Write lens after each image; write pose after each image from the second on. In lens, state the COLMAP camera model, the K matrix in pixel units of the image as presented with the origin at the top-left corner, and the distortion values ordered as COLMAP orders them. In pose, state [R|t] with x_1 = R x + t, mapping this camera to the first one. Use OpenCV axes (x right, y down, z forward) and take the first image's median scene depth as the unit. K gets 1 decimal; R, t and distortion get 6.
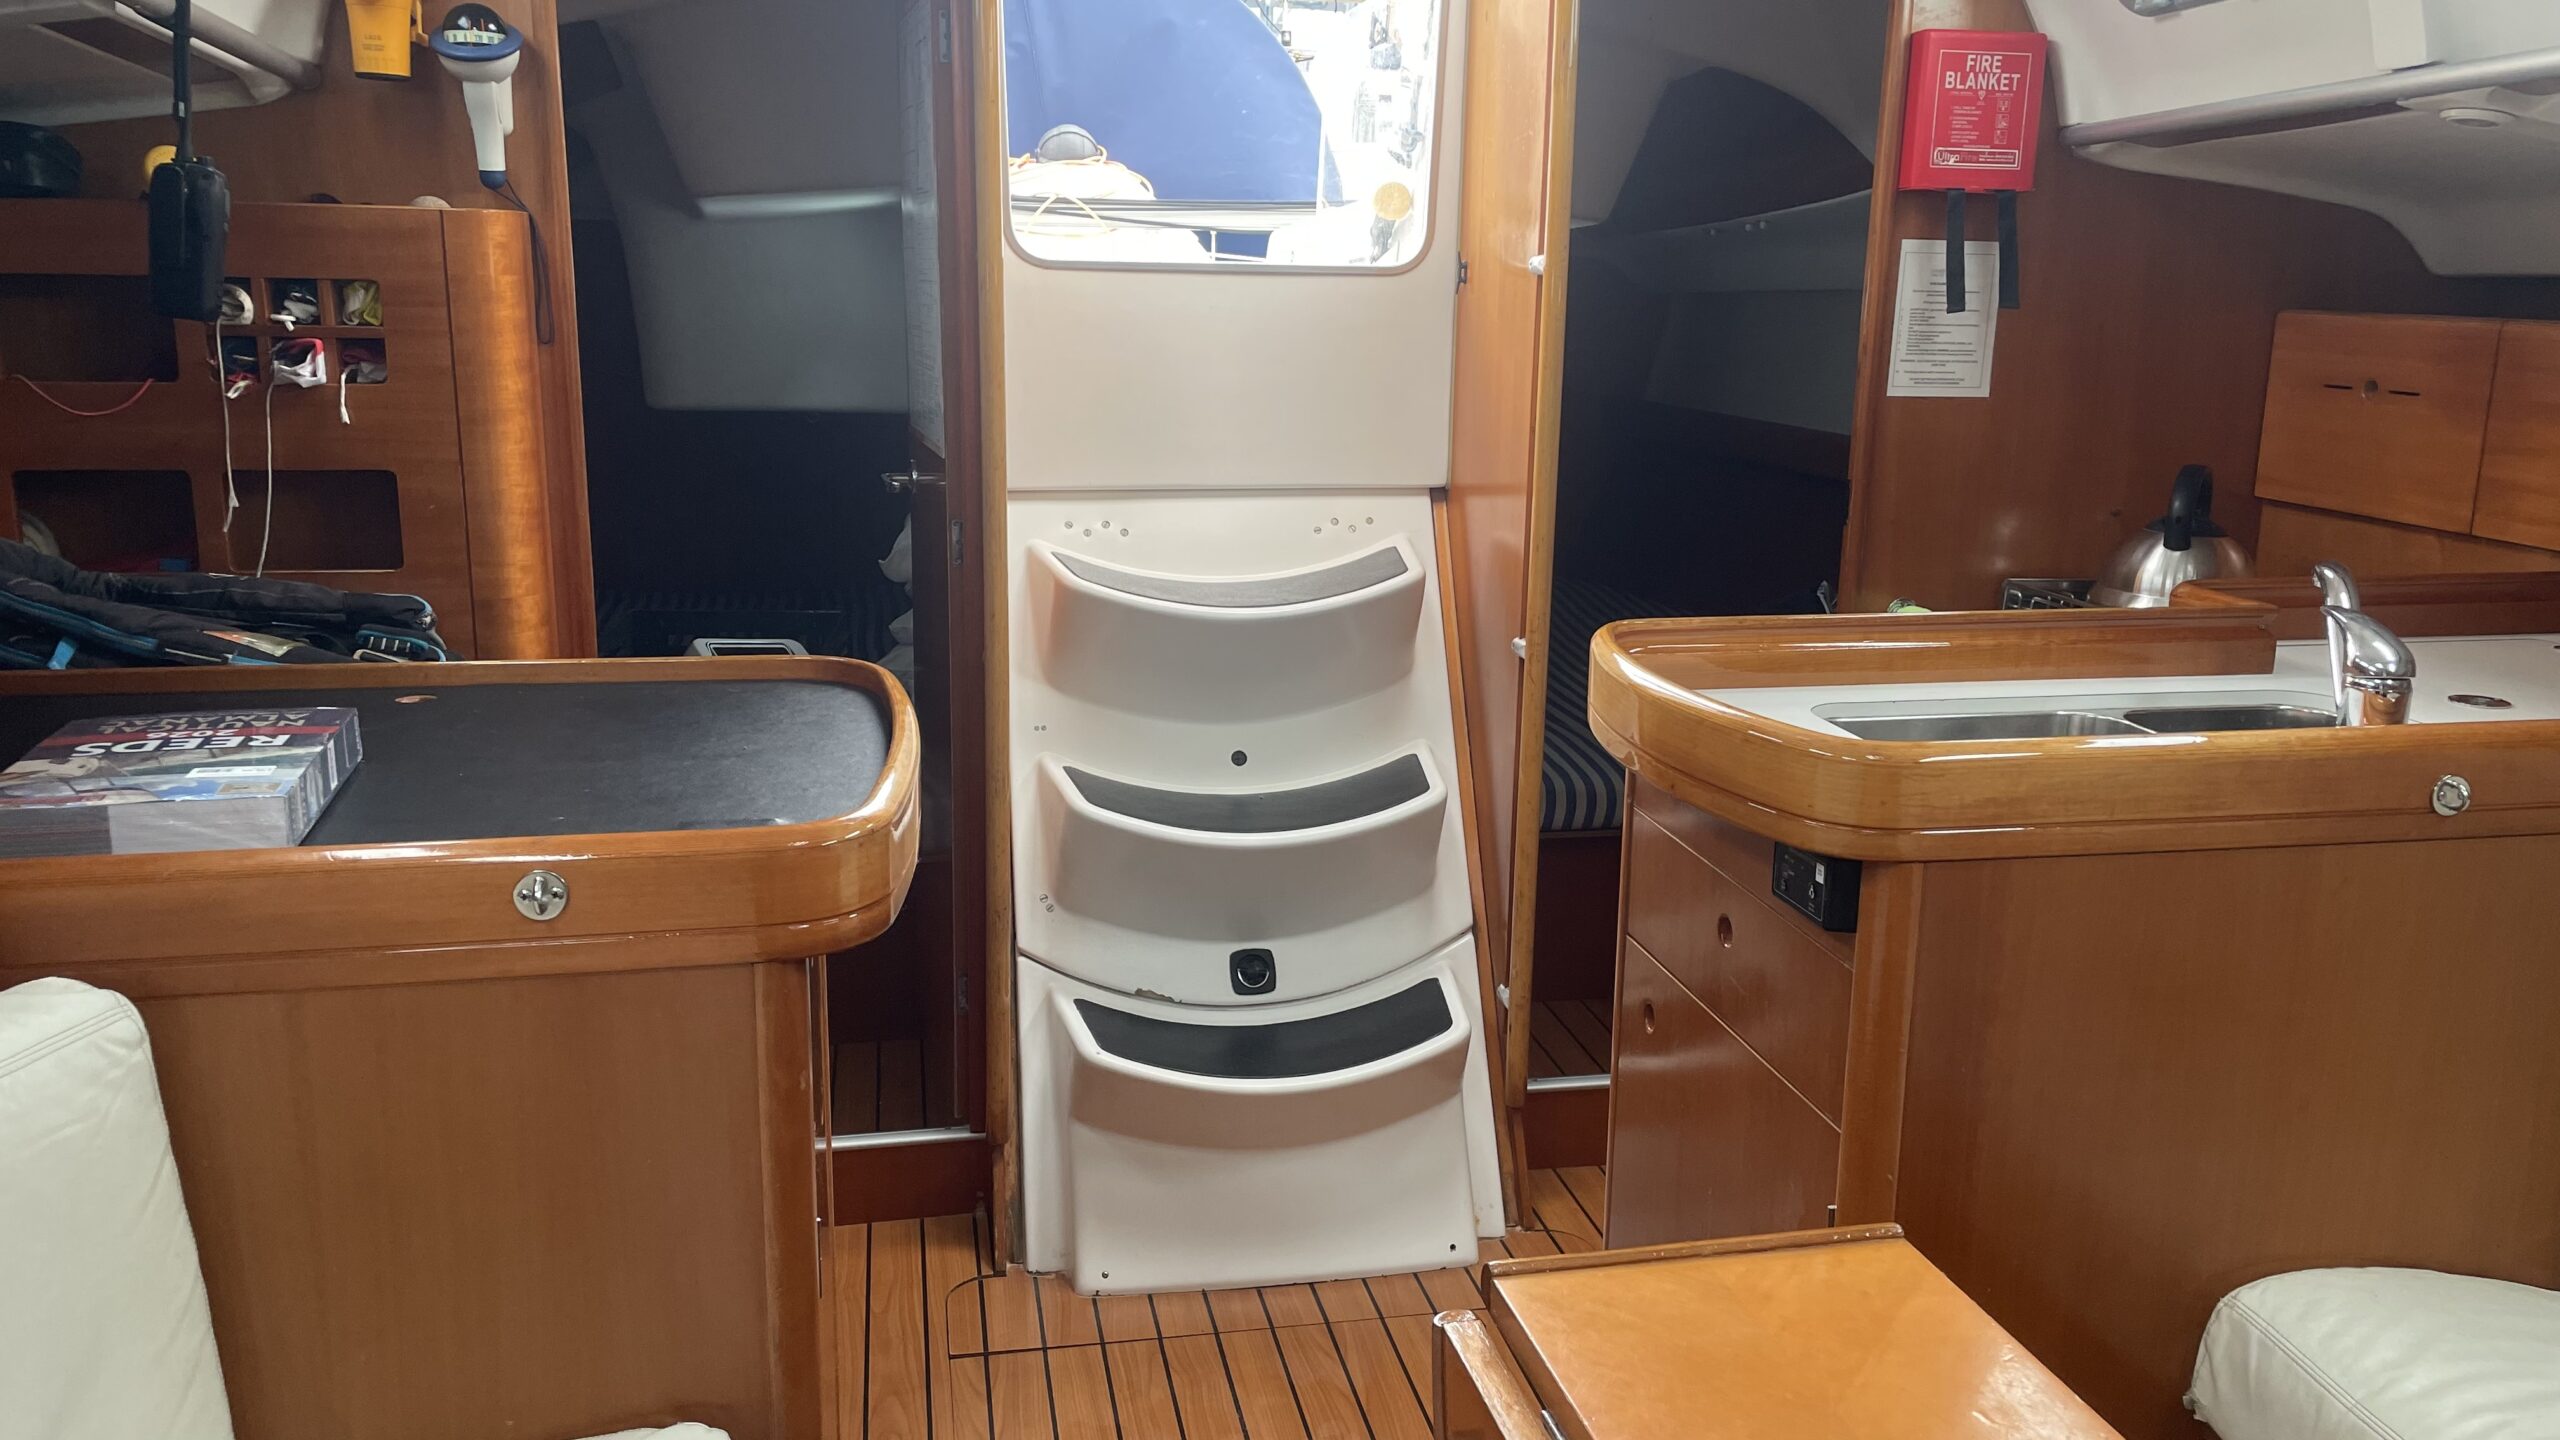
lens RADIAL K [[1914.2, 0, 1278.1], [0, 1914.2, 701.2], [0, 0, 1]] dist [0.090809, -0.112821]
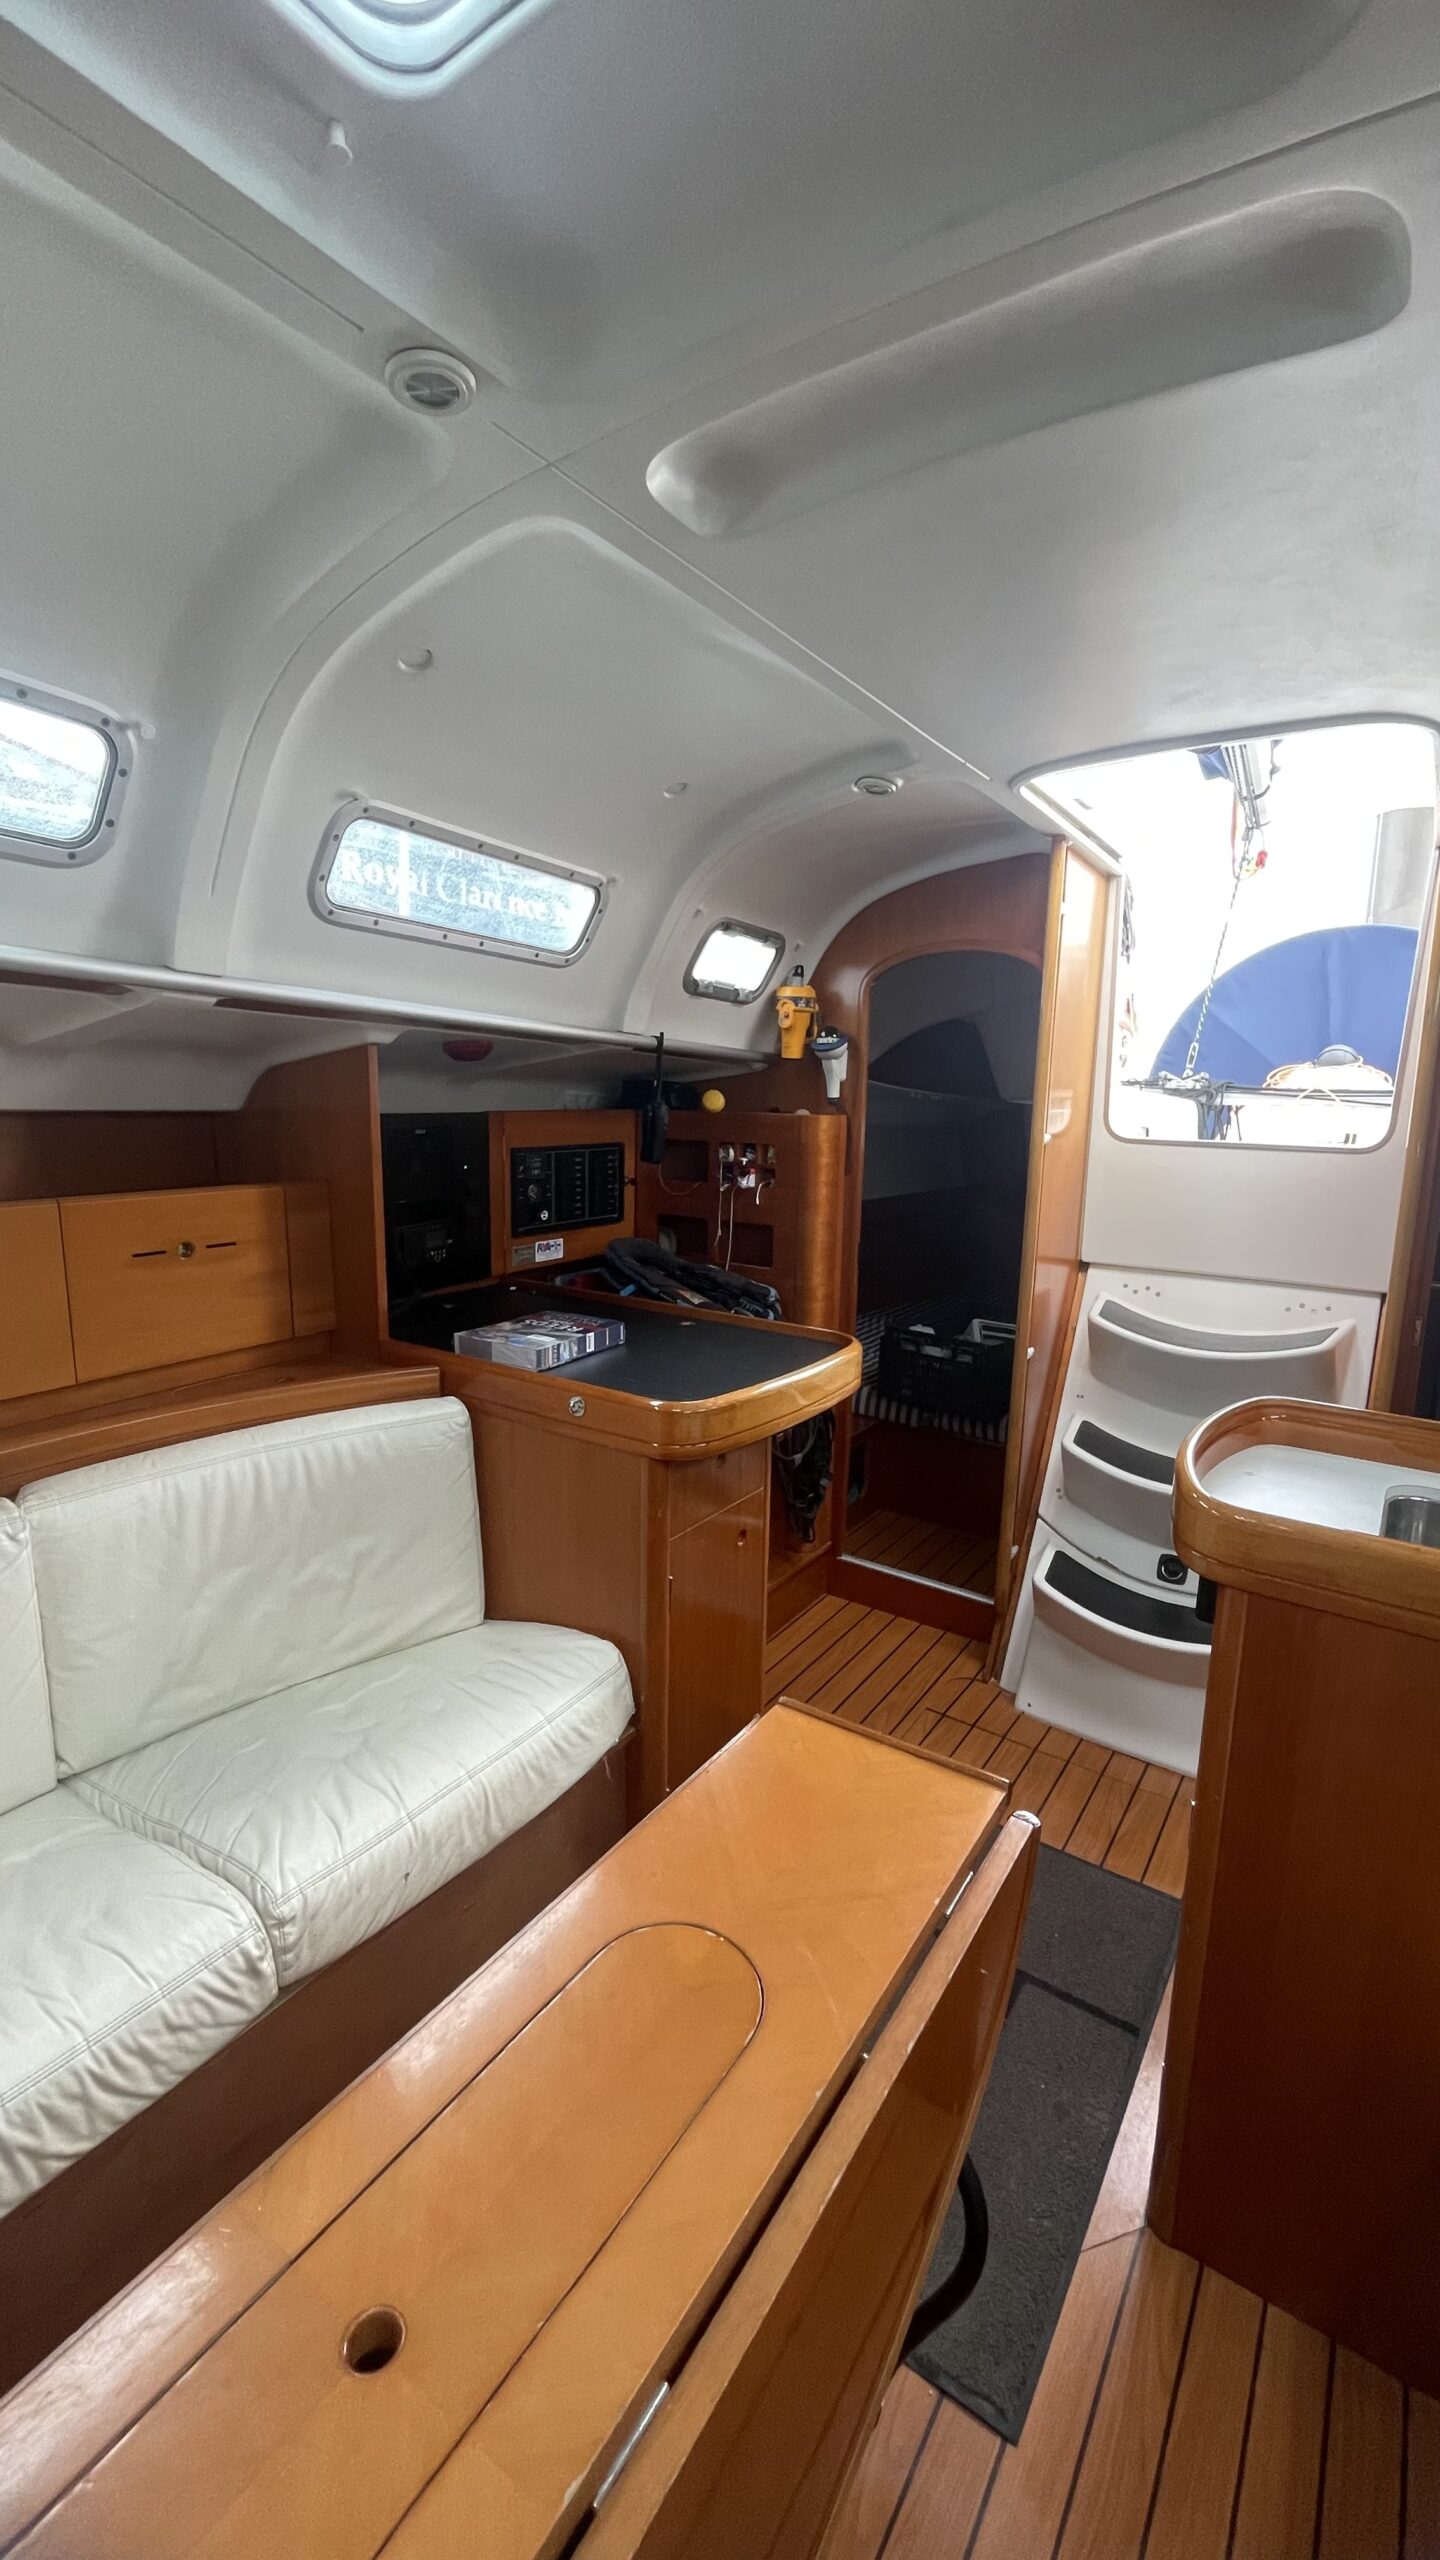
lens RADIAL K [[1040.7, 0, 722.1], [0, 1040.7, 1272.1], [0, 0, 1]] dist [-0.007861, 0.000016]
pose [[0.698518, 0.122398, -0.705047, 0.383751], [-0.167268, 0.985897, 0.005435, -0.061236], [0.695769, 0.114135, 0.709140, 0.087500]]
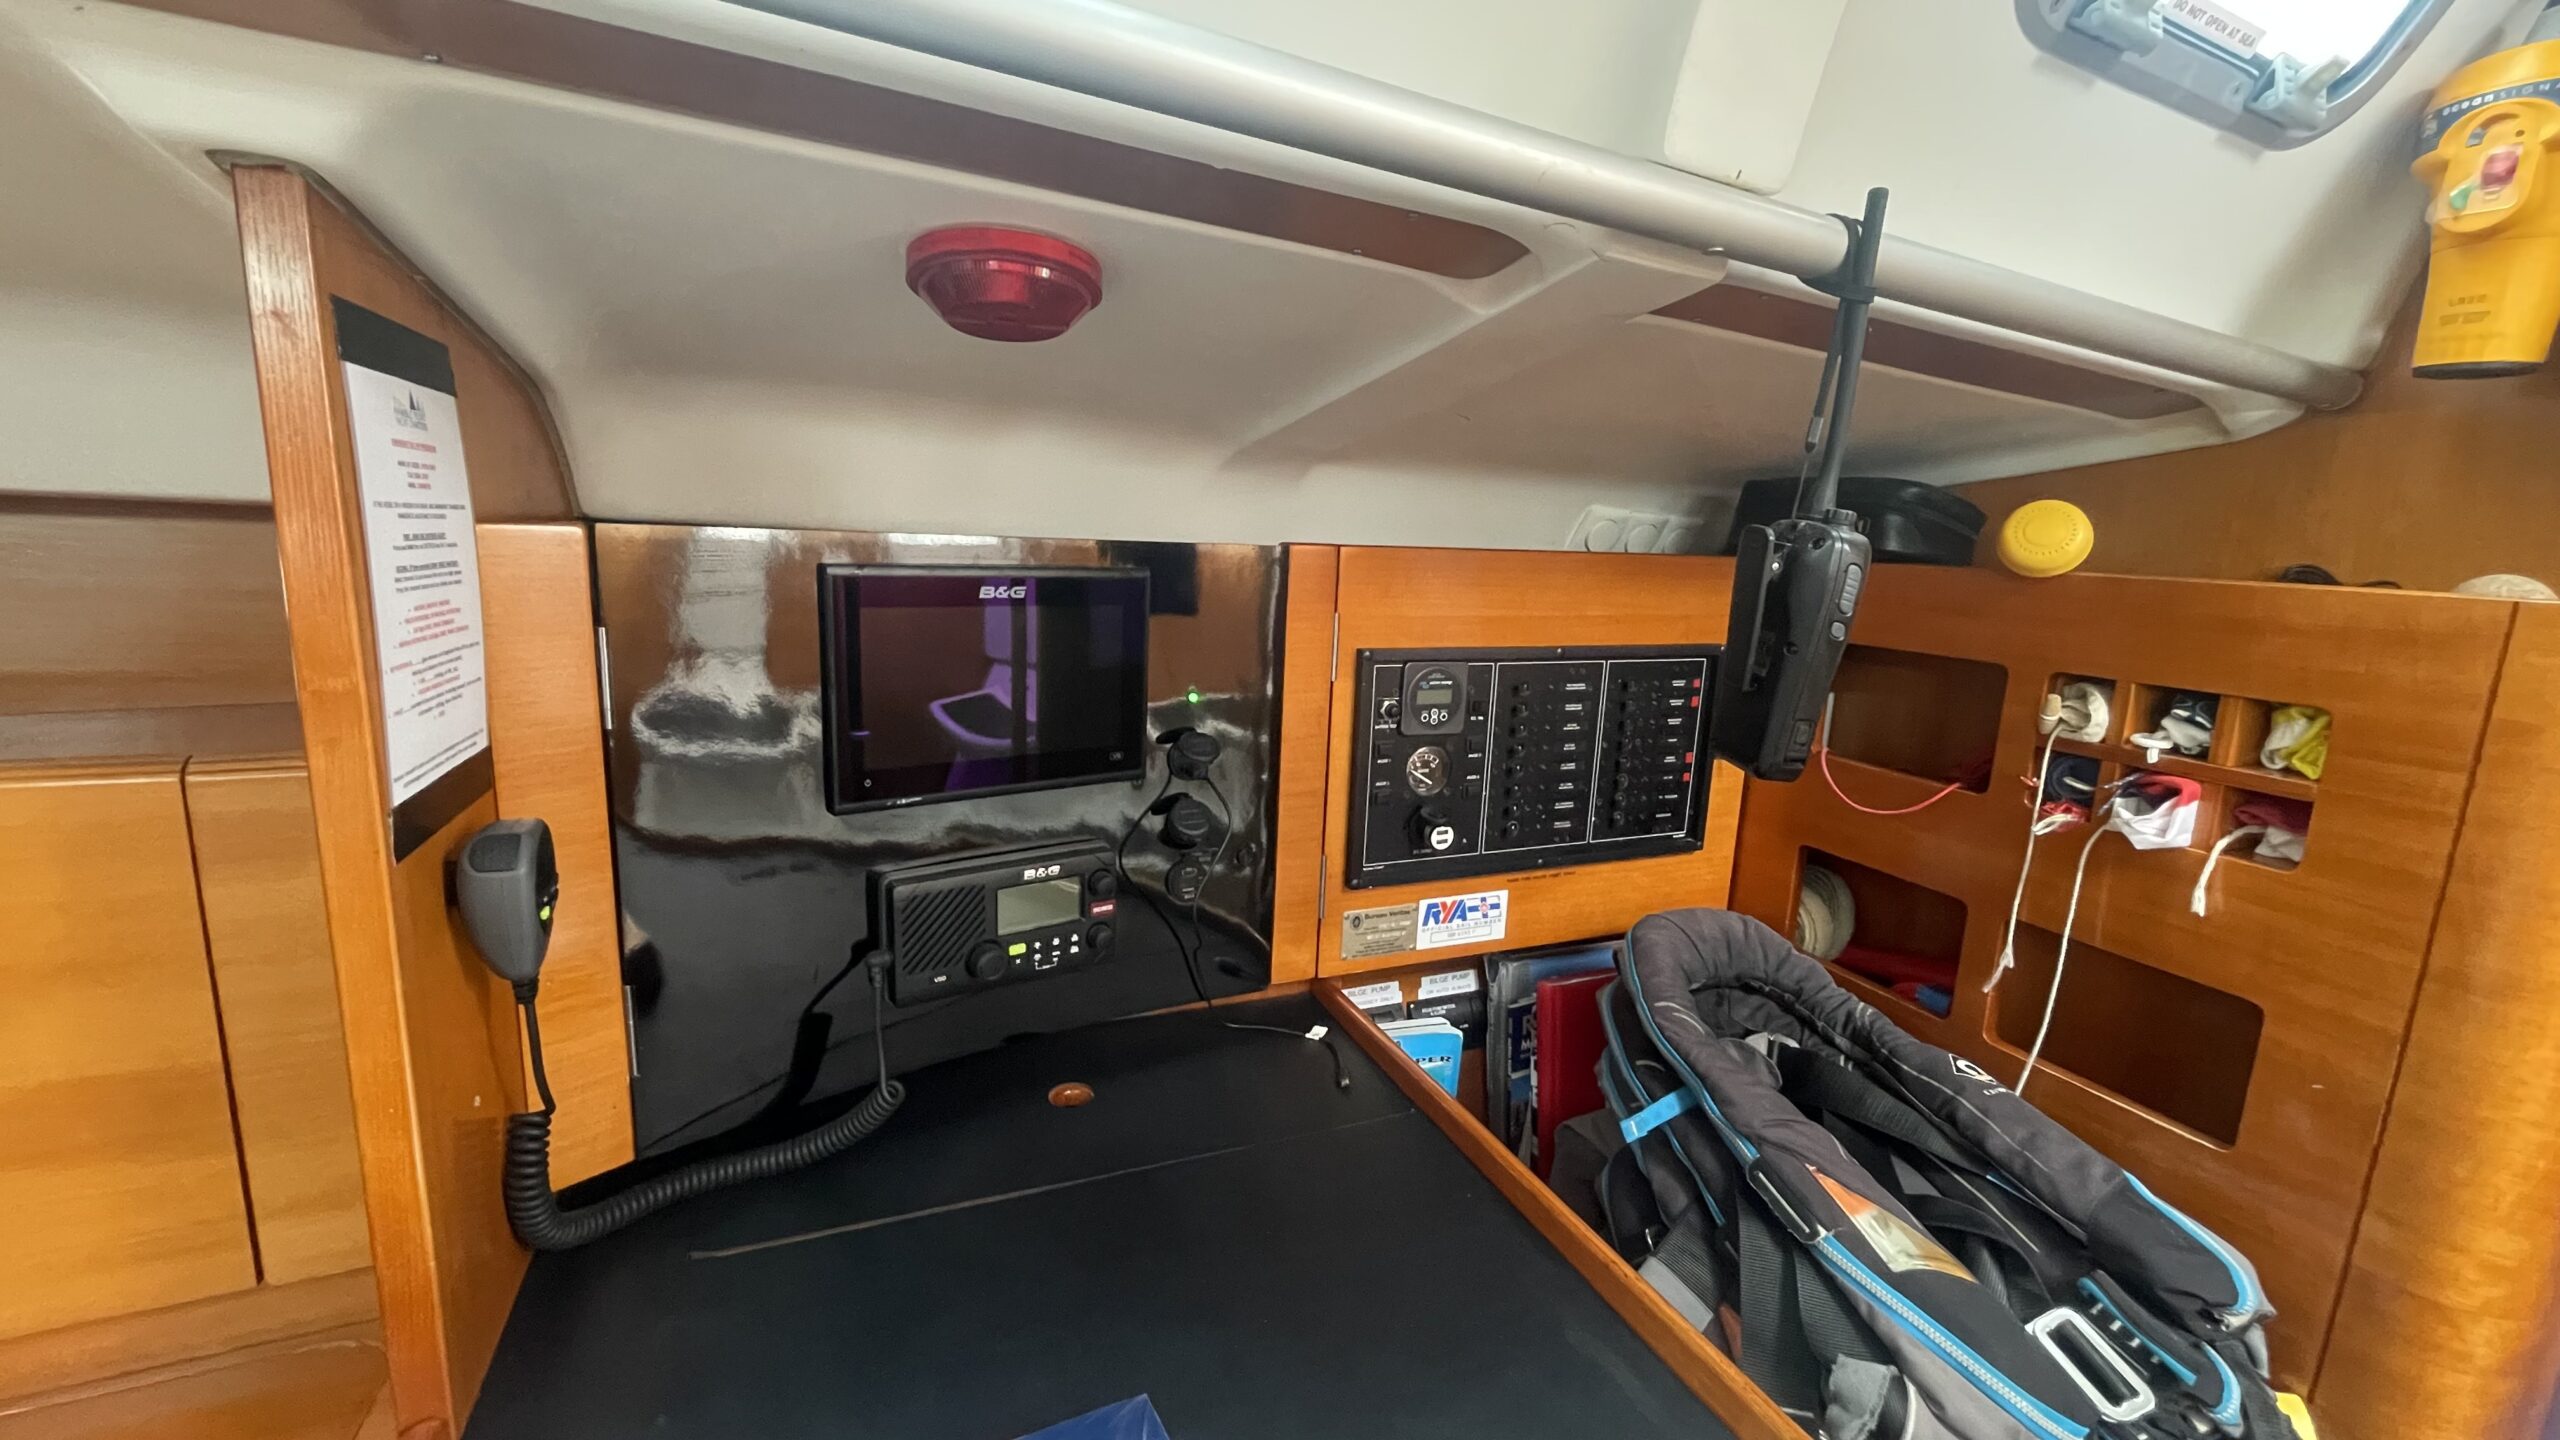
lens RADIAL K [[1028.2, 0, 1274.4], [0, 1028.2, 713.6], [0, 0, 1]] dist [-0.008157, -0.000015]
pose [[0.189831, 0.168242, -0.967295, -0.218932], [-0.253976, 0.960090, 0.117146, -0.167209], [0.948399, 0.223432, 0.224984, 0.612891]]
